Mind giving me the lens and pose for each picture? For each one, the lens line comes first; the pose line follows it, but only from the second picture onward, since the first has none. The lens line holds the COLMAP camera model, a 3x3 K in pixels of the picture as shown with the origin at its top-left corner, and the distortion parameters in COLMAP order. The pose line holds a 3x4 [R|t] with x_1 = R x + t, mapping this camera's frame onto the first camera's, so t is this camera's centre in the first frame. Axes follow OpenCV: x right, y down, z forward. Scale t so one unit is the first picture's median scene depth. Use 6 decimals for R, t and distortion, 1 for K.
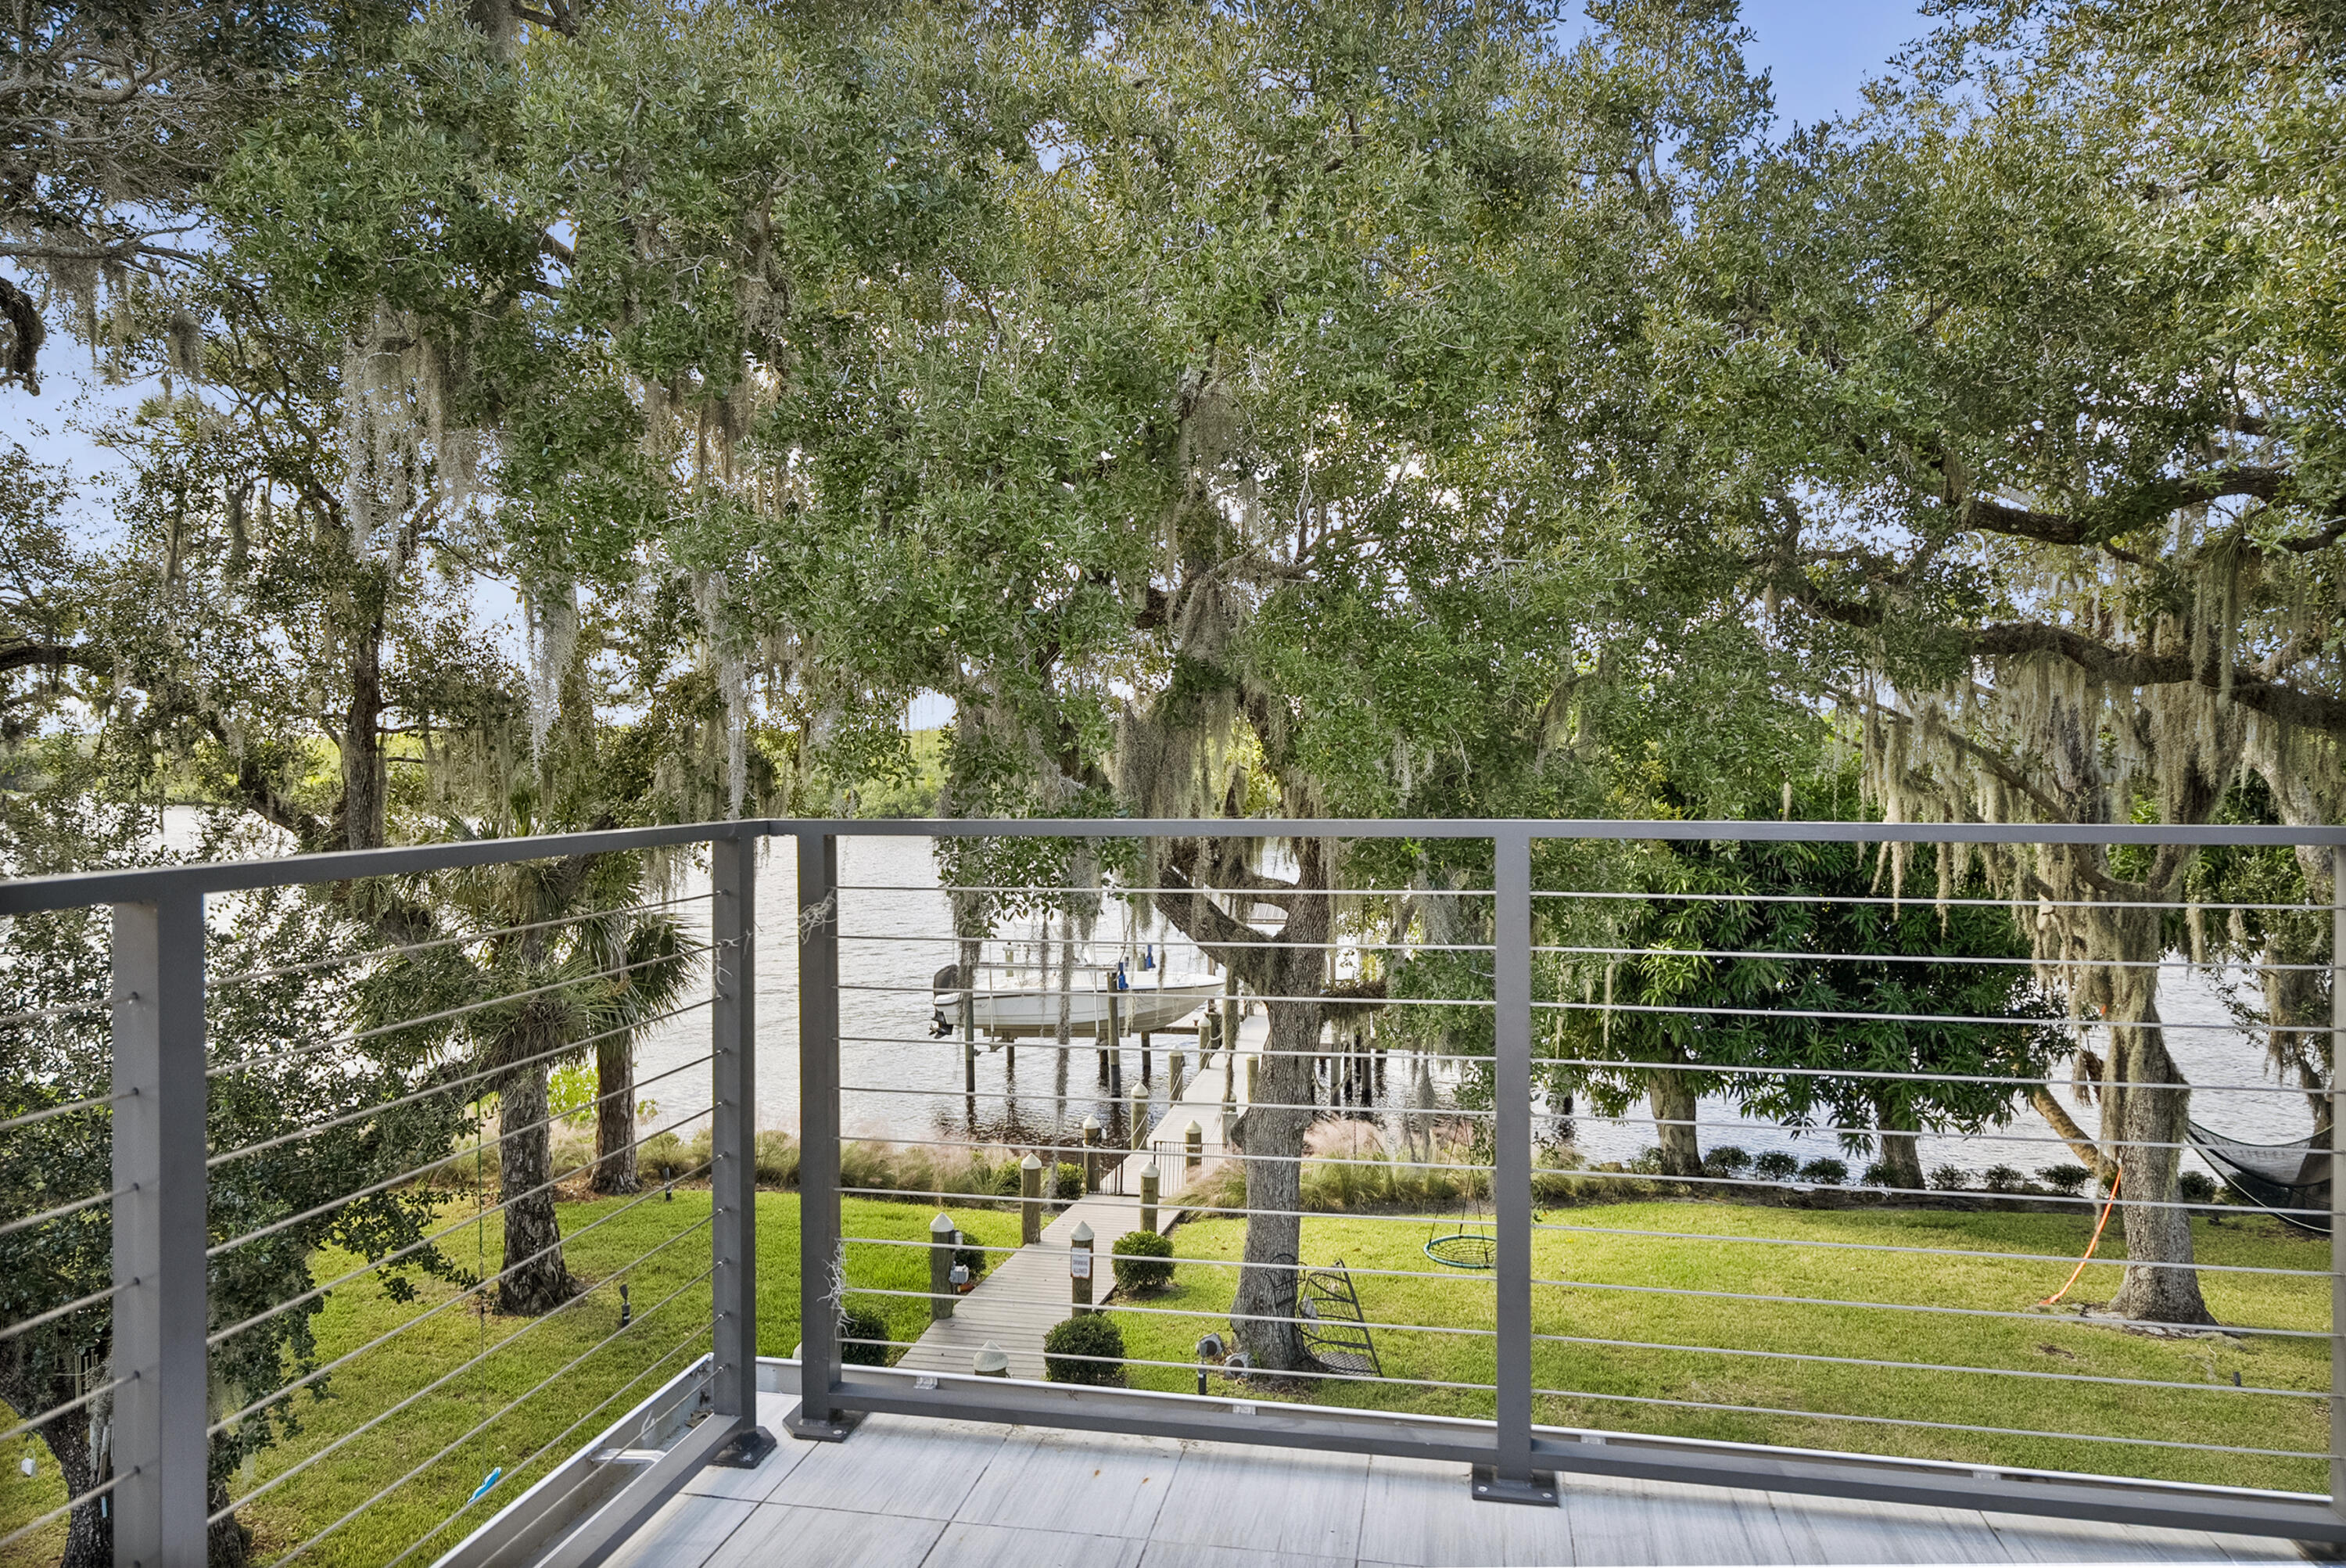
lens RADIAL K [[1429.0, 0, 1180.8], [0, 1429.0, 775.7], [0, 0, 1]] dist [0.006059, 0.000472]
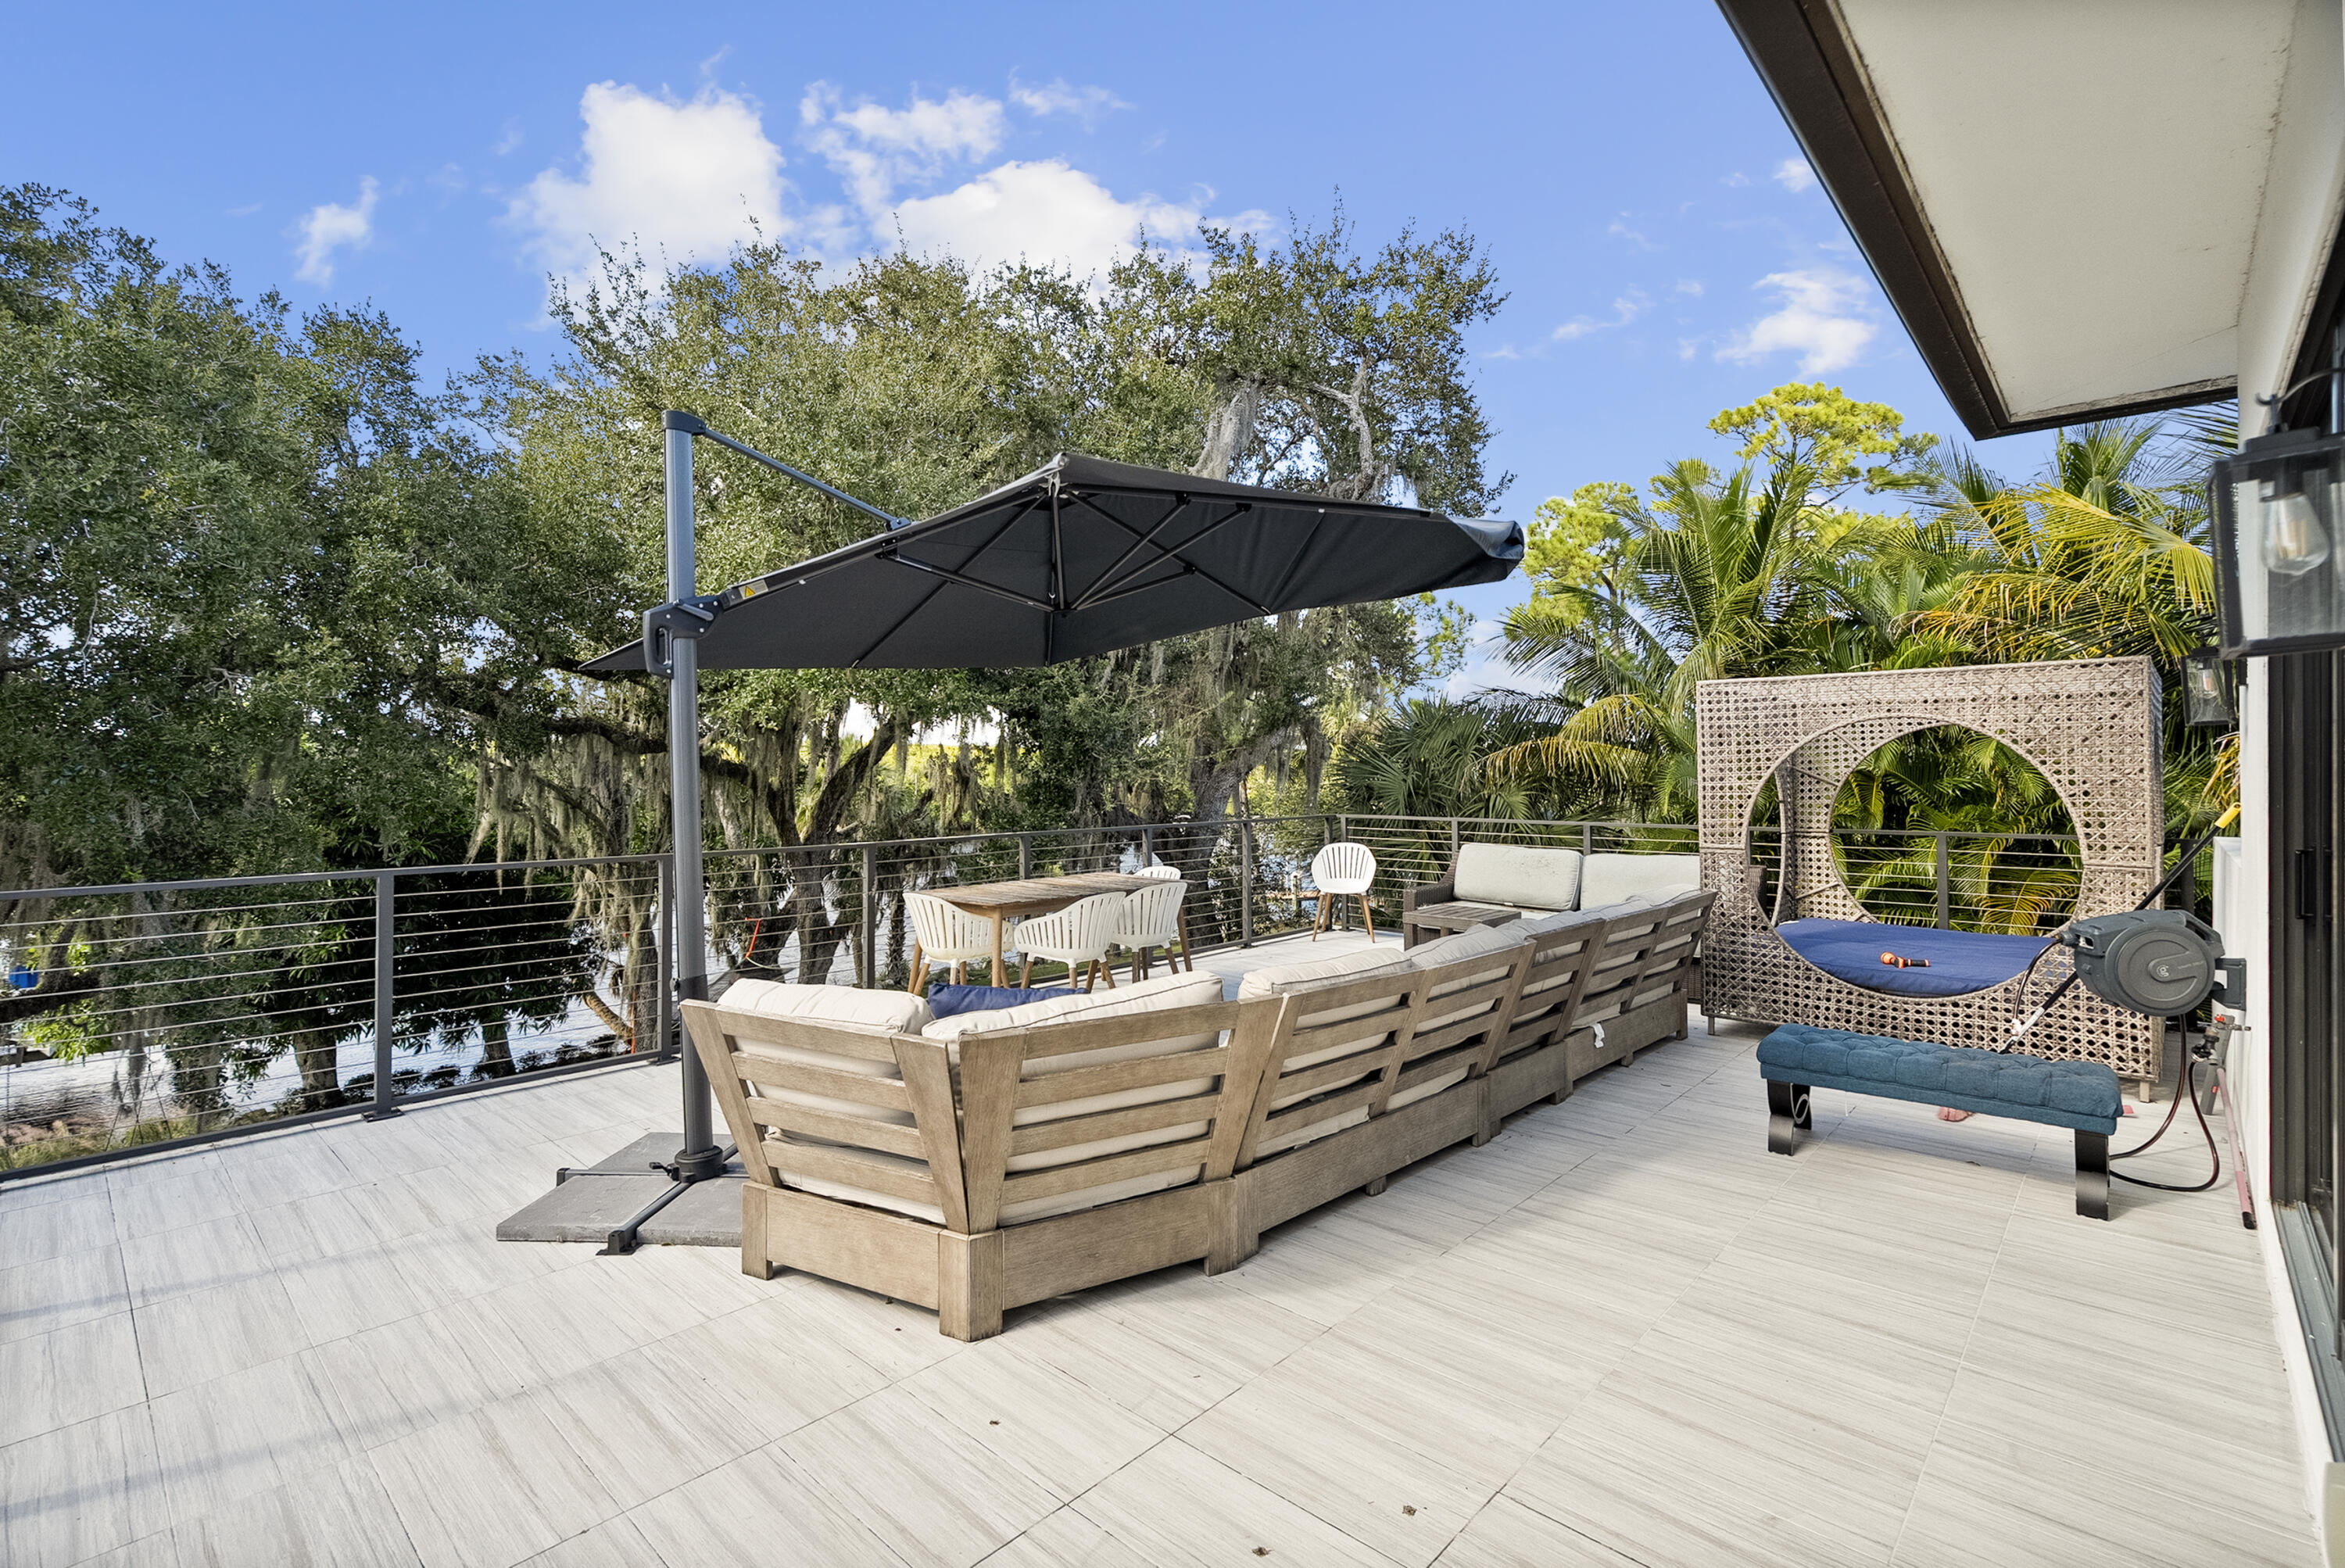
lens RADIAL K [[1068.2, 0, 1171.8], [0, 1068.2, 764.3], [0, 0, 1]] dist [-0.000576, 0.000482]
pose [[0.510371, 0.008700, 0.859910, -0.137304], [0.002430, 0.999930, -0.011559, -0.027275], [-0.859951, 0.007989, 0.510314, -0.240920]]
